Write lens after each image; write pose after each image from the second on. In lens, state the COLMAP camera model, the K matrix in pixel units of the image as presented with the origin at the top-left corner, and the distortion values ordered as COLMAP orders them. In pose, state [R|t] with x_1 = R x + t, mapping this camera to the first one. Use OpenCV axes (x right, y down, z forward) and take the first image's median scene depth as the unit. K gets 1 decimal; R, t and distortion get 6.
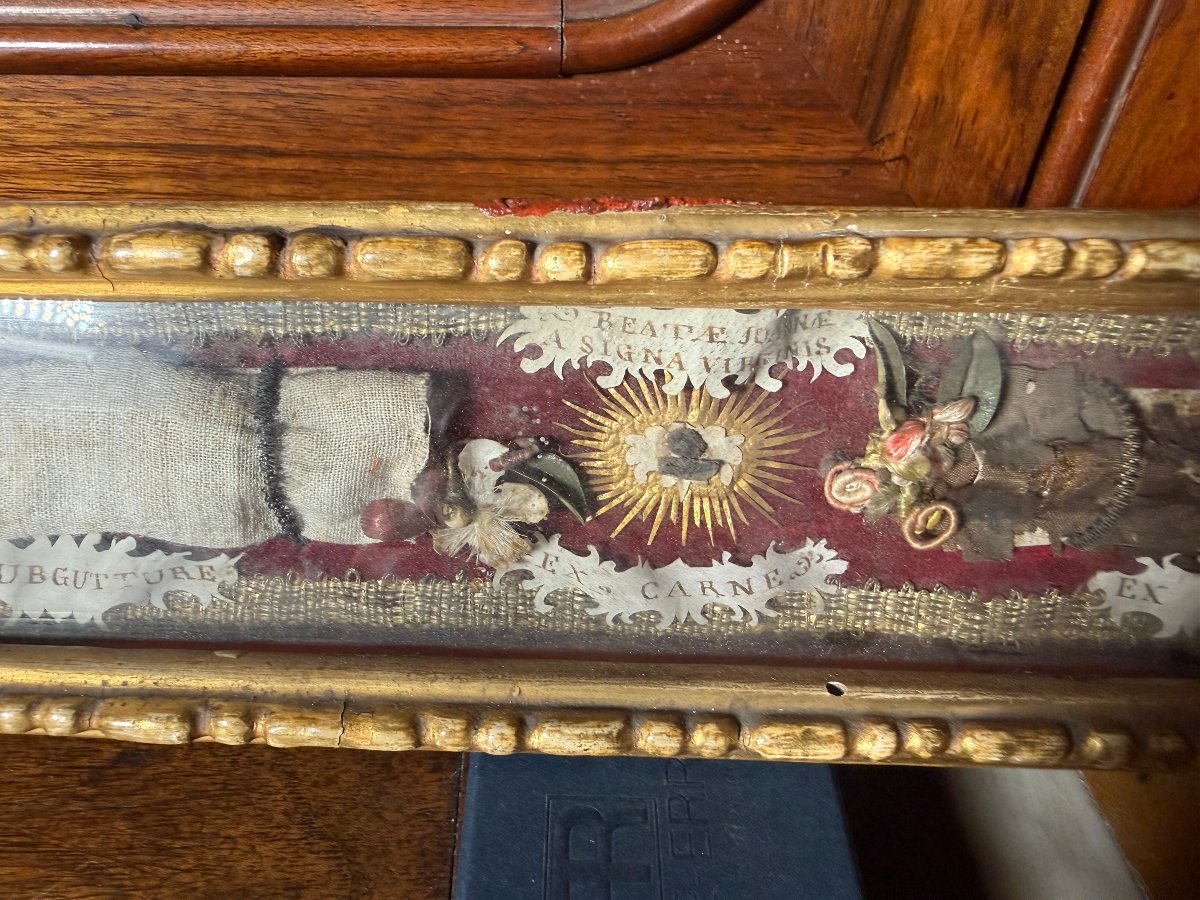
lens RADIAL K [[840.4, 0, 600.0], [0, 840.4, 450.0], [0, 0, 1]] dist [0.004515, -0.005701]
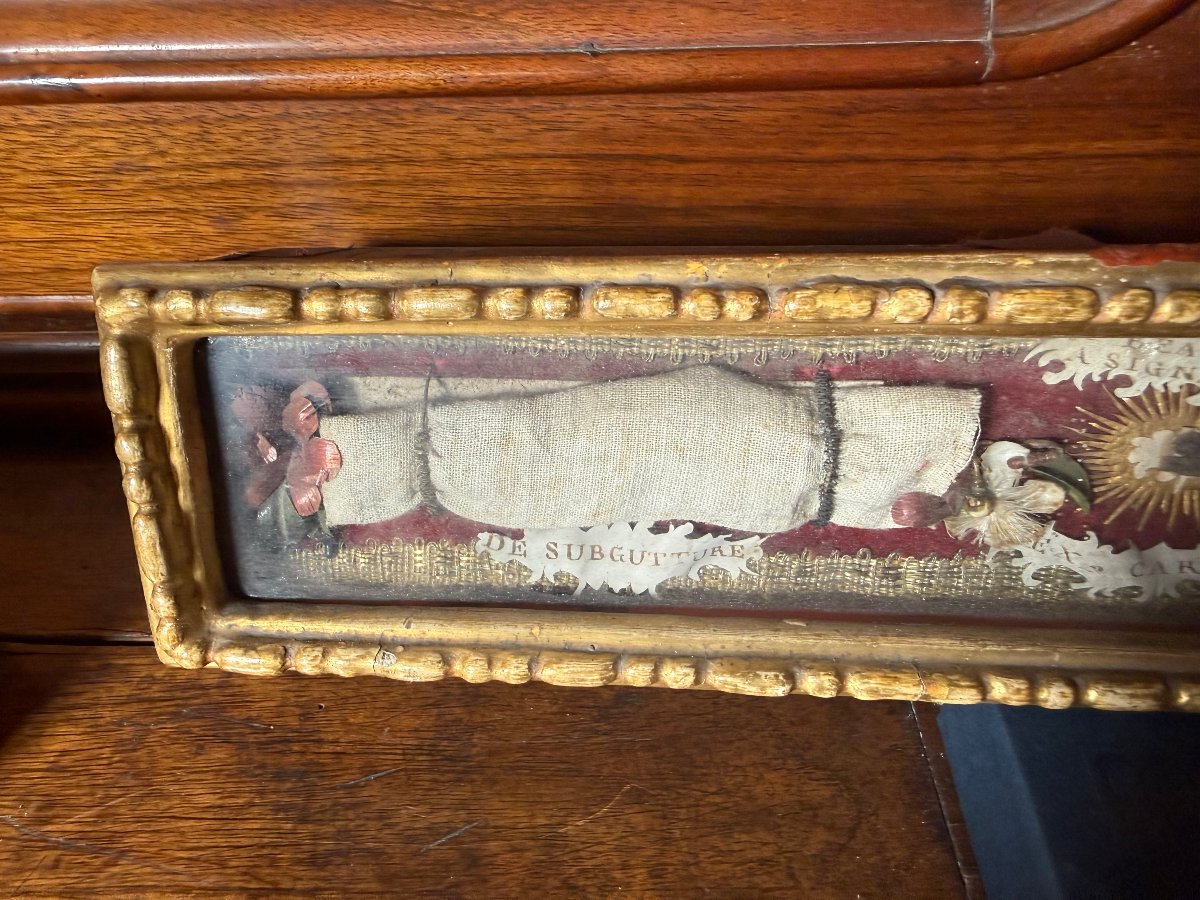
lens RADIAL K [[846.6, 0, 604.2], [0, 846.6, 446.2], [0, 0, 1]] dist [0.015001, -0.003318]
pose [[0.998596, -0.004461, -0.052787, -0.607208], [0.008926, 0.996370, 0.084654, -0.106788], [0.052218, -0.085007, 0.995011, -0.189870]]
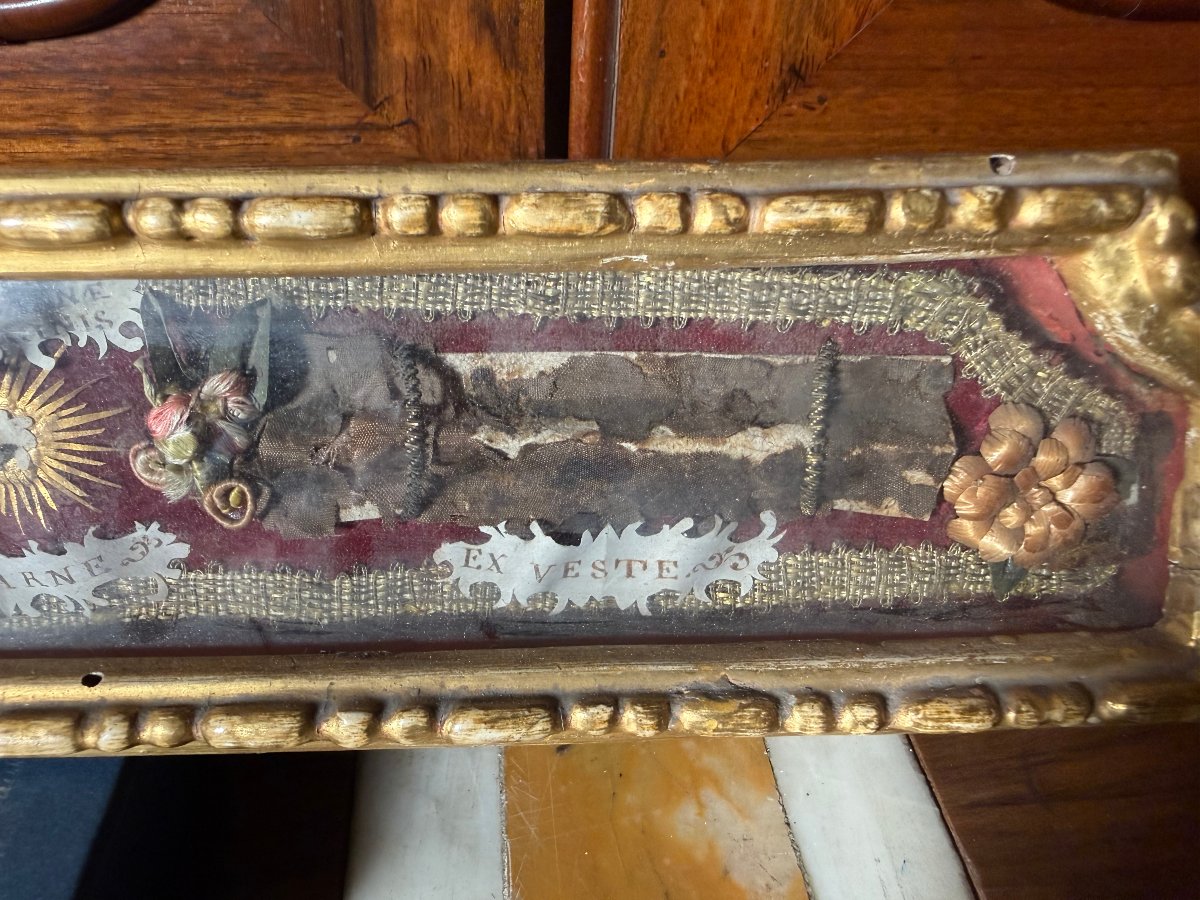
lens RADIAL K [[848.5, 0, 604.6], [0, 848.5, 444.7], [0, 0, 1]] dist [0.003229, -0.005946]
pose [[0.998169, -0.039179, 0.046083, 0.738525], [0.038478, 0.999131, 0.016006, 0.022318], [-0.046670, -0.014204, 0.998809, 0.014201]]
